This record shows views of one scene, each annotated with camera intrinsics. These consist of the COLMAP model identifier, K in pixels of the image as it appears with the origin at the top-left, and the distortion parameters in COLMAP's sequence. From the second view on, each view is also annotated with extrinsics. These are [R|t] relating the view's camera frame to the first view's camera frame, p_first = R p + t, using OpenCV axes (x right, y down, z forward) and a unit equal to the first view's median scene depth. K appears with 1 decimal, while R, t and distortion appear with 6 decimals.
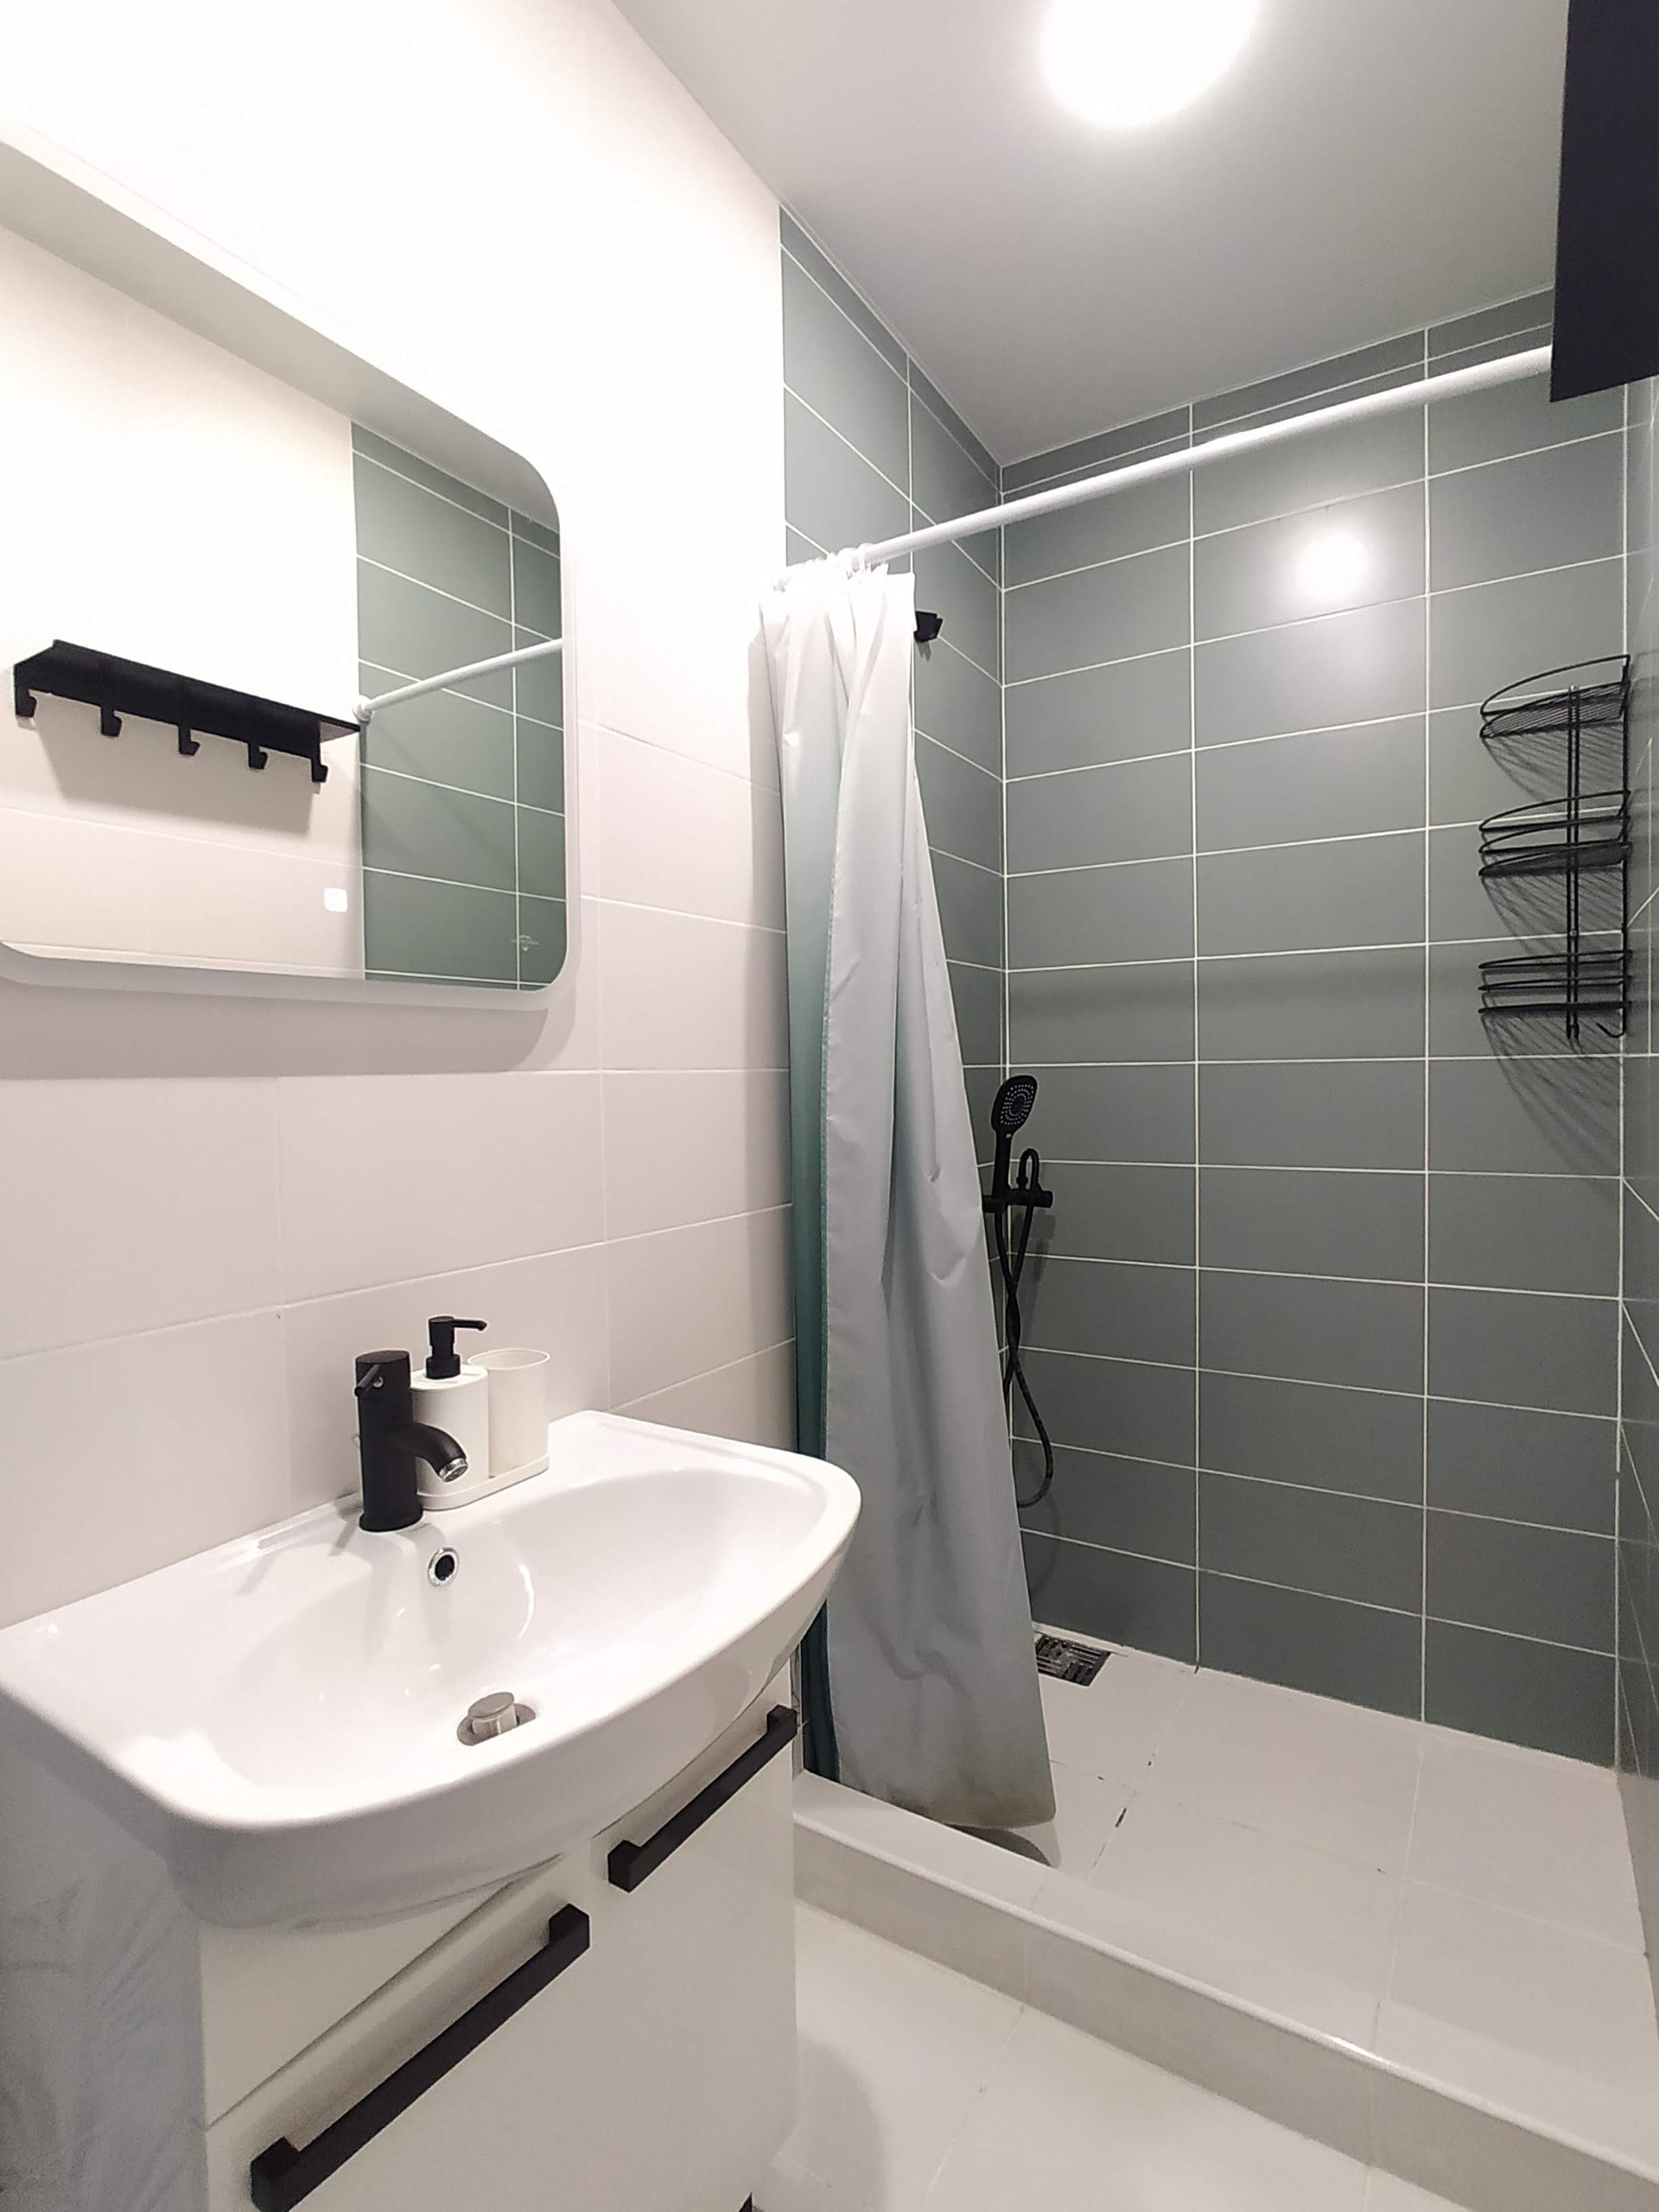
lens RADIAL K [[1072.3, 0, 827.6], [0, 1072.3, 1113.3], [0, 0, 1]] dist [-0.036082, 0.014941]
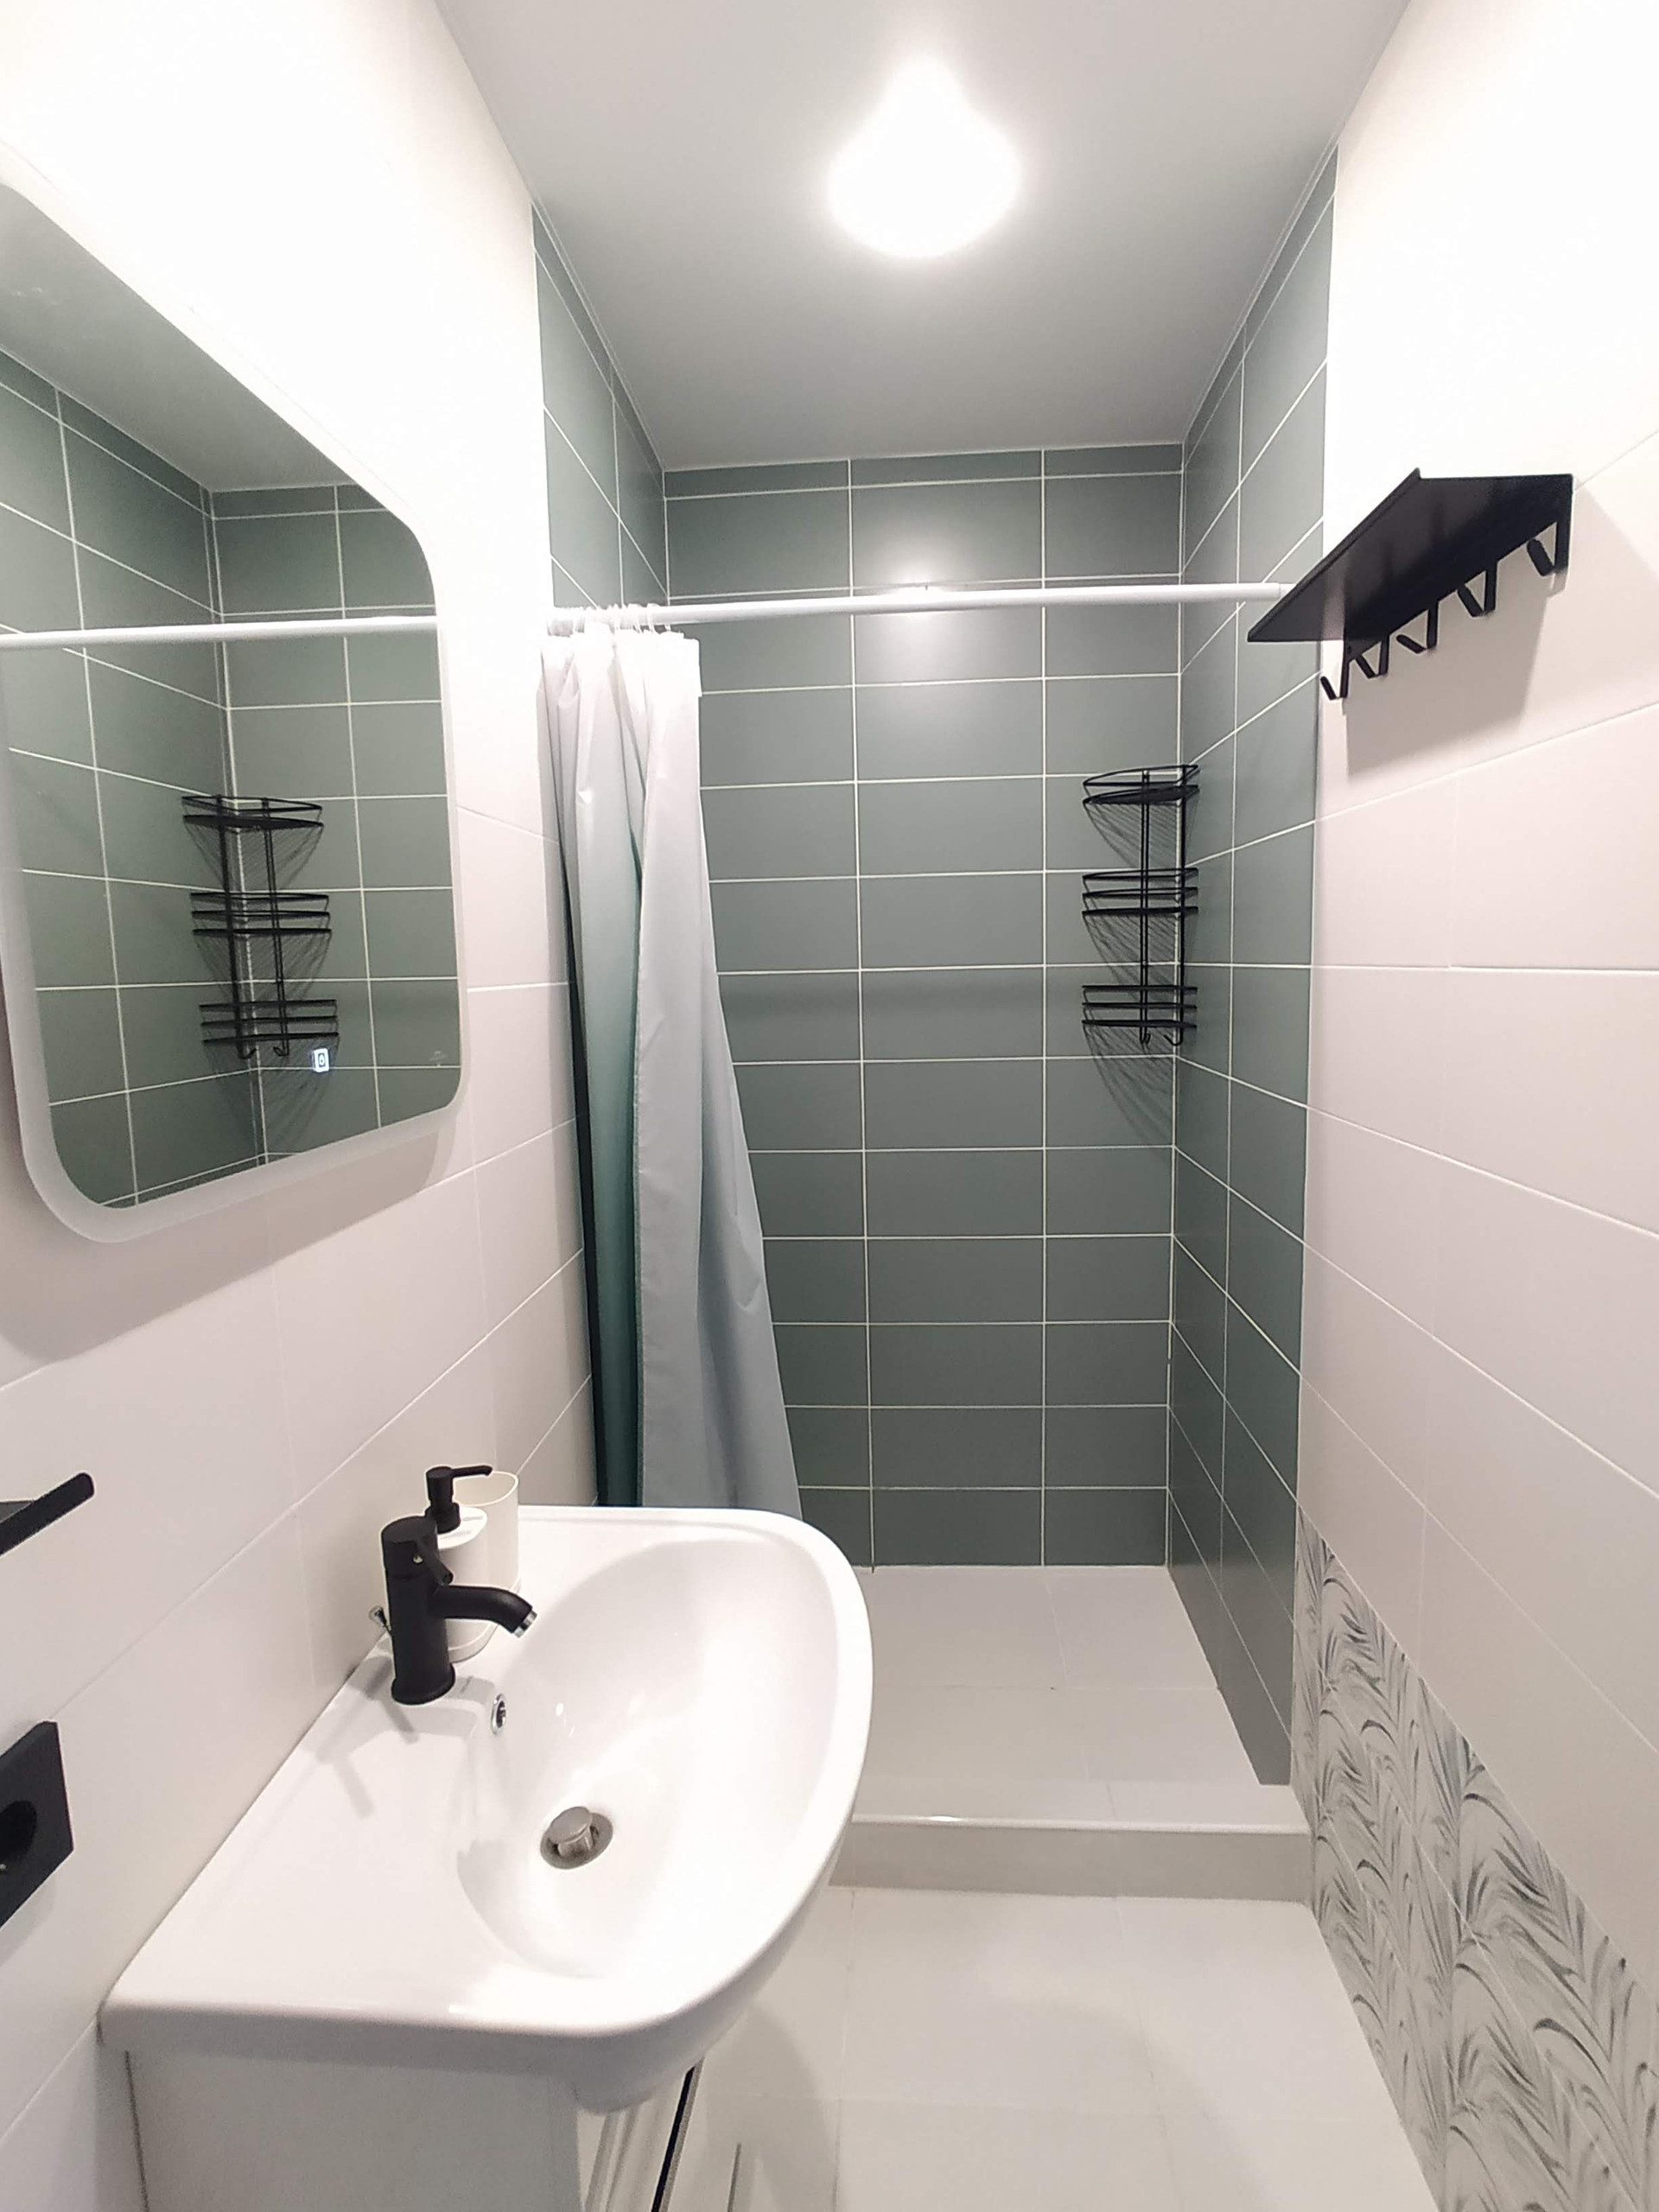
lens RADIAL K [[1088.5, 0, 829.5], [0, 1088.5, 1106.0], [0, 0, 1]] dist [-0.028908, 0.007663]
pose [[0.883063, -0.067211, 0.464417, -0.291497], [0.029998, 0.995751, 0.087066, -0.130819], [-0.468295, -0.062953, 0.881326, -0.013269]]
